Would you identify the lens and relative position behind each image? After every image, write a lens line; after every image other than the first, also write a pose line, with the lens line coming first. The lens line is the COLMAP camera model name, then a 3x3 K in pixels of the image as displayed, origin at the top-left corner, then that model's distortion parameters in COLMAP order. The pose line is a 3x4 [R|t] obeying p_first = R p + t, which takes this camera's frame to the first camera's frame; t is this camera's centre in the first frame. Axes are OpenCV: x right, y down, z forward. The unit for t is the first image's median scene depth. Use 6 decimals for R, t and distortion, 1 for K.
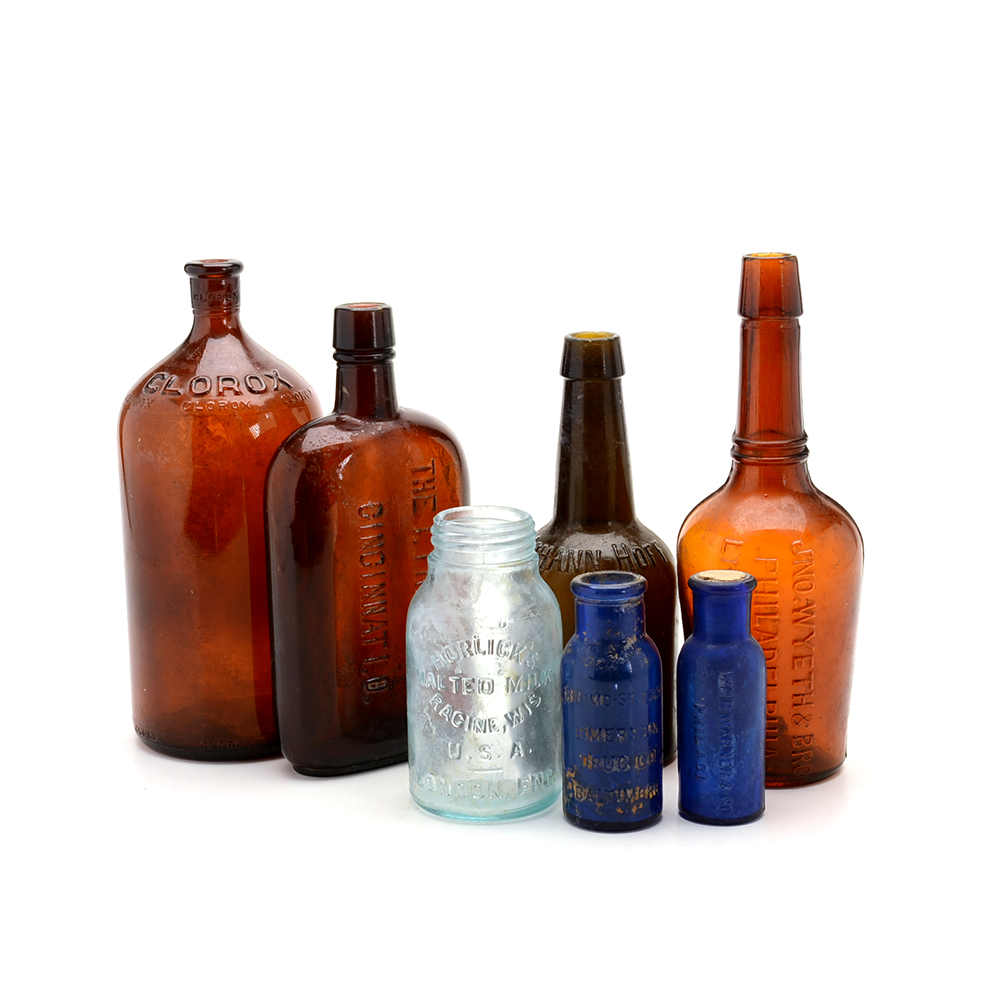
lens RADIAL K [[2093.1, 0, 500.0], [0, 2093.1, 500.0], [0, 0, 1]] dist [-0.051465, -0.095938]
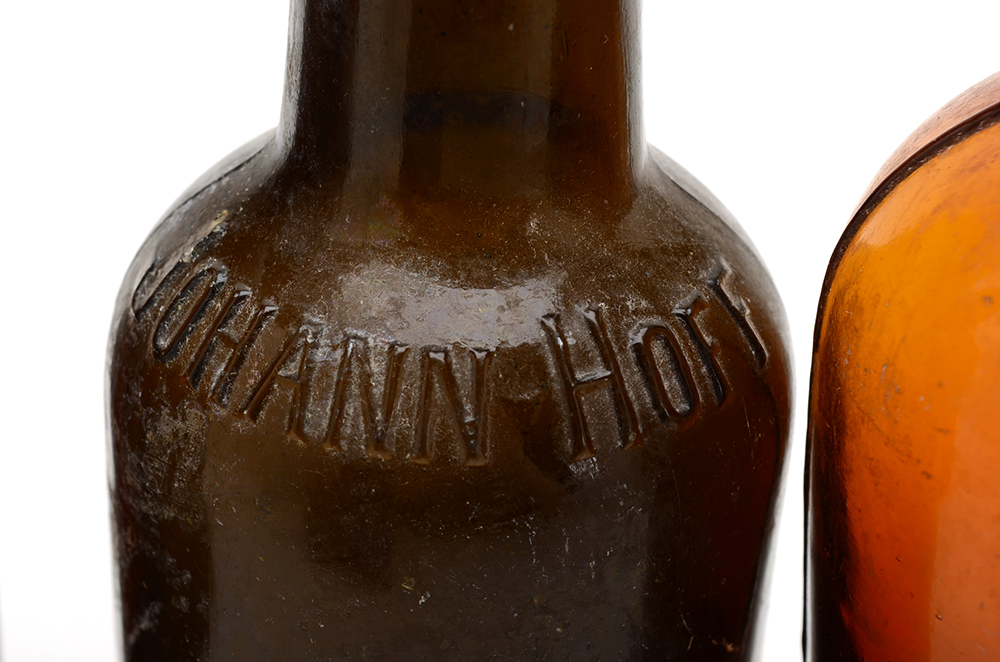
lens RADIAL K [[2316.3, 0, 497.5], [0, 2316.3, 365.8], [0, 0, 1]] dist [0.088701, 0.111208]
pose [[0.995347, 0.014681, 0.095233, 0.026642], [-0.044452, 0.946832, 0.318642, -0.052597], [-0.085491, -0.321392, 0.943079, 0.797232]]
